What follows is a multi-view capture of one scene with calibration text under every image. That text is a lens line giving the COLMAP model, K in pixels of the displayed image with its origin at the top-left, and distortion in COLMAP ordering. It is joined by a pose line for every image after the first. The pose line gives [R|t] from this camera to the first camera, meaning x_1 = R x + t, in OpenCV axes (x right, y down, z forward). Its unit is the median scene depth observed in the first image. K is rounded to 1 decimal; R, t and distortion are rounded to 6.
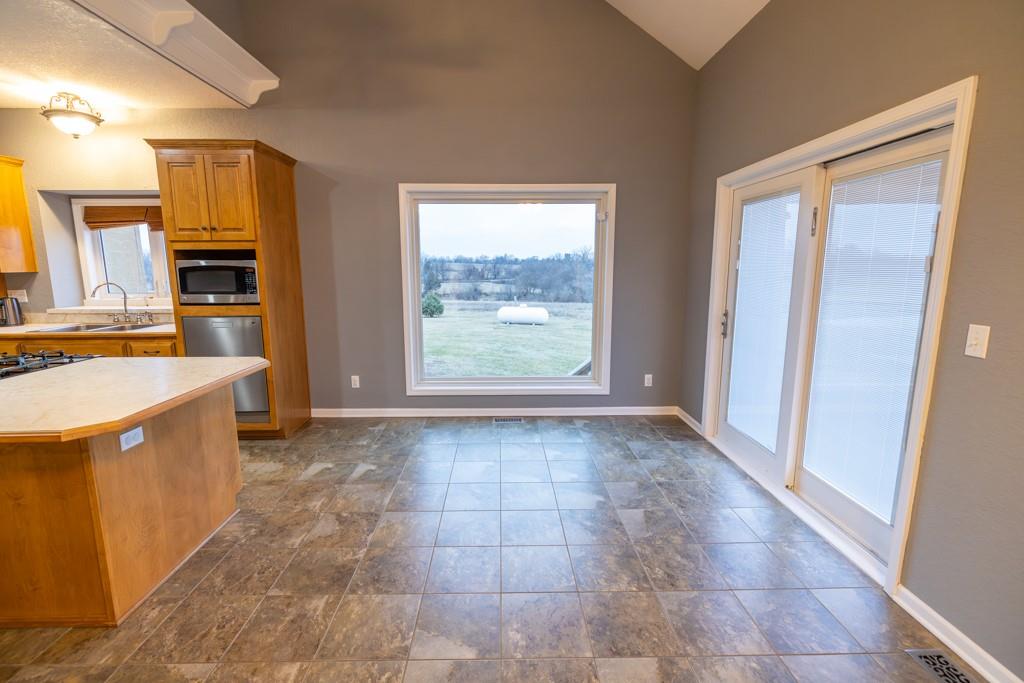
lens RADIAL K [[458.5, 0, 509.9], [0, 458.5, 337.8], [0, 0, 1]] dist [-0.001891, -0.000077]
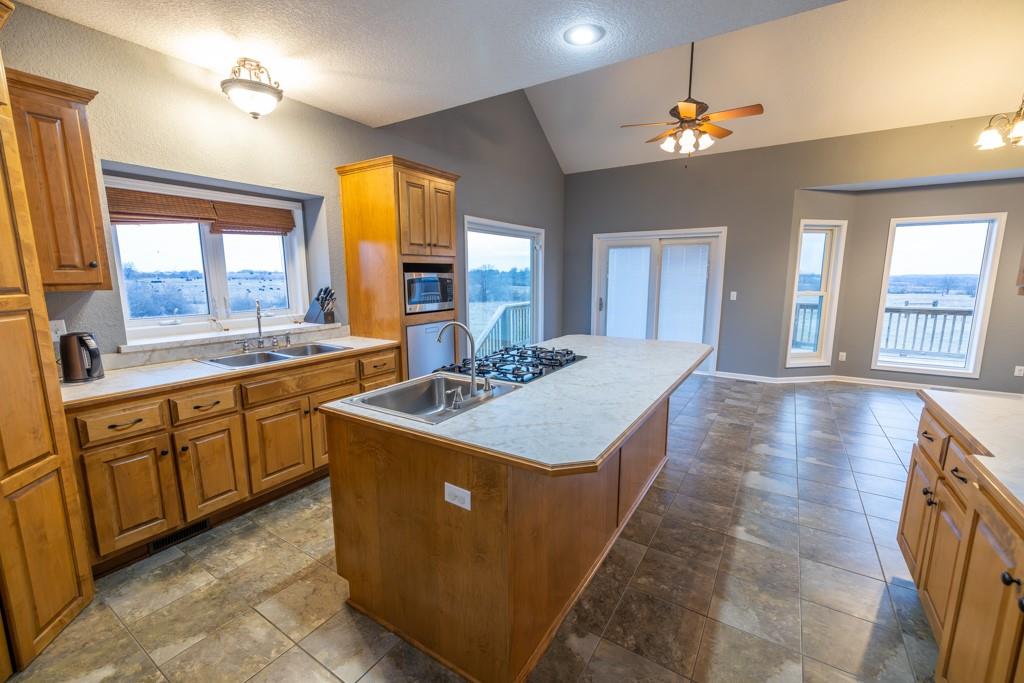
lens RADIAL K [[427.3, 0, 512.5], [0, 427.3, 344.3], [0, 0, 1]] dist [0.000898, -0.000130]
pose [[0.554181, -0.133878, 0.821560, -1.422072], [0.131272, 0.988687, 0.072564, -0.044880], [-0.821980, 0.067634, 0.565486, 0.247314]]
